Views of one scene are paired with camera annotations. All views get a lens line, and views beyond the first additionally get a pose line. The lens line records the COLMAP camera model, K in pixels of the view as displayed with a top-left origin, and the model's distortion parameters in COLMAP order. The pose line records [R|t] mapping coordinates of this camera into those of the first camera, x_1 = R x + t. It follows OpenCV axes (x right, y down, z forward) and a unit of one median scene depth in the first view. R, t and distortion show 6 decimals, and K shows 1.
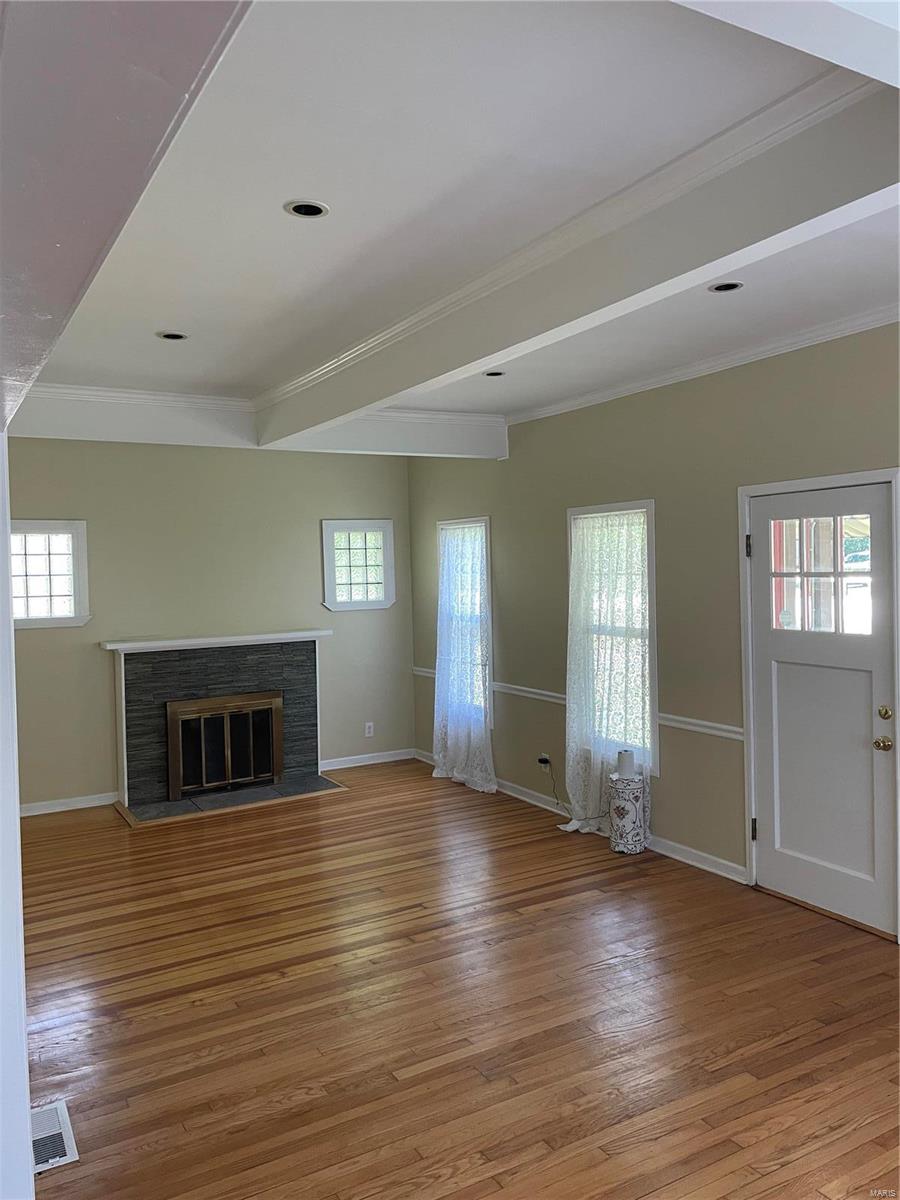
lens RADIAL K [[908.7, 0, 452.8], [0, 908.7, 599.8], [0, 0, 1]] dist [0.081370, -0.098343]
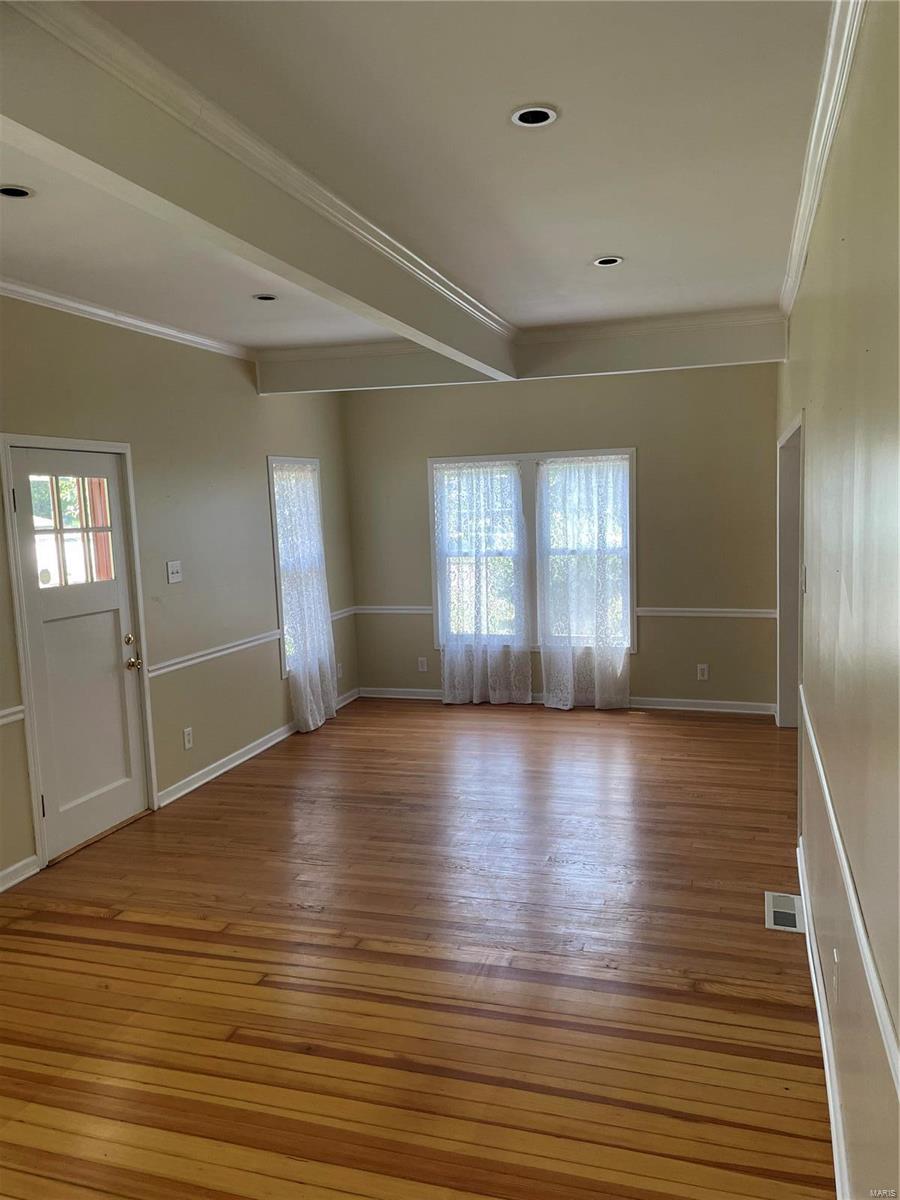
lens RADIAL K [[908.7, 0, 454.1], [0, 908.7, 601.8], [0, 0, 1]] dist [0.081370, -0.098343]
pose [[-0.673880, -0.034770, 0.738023, -0.673121], [0.076564, 0.990228, 0.116561, -0.034866], [-0.734864, 0.135054, -0.664632, 1.353682]]
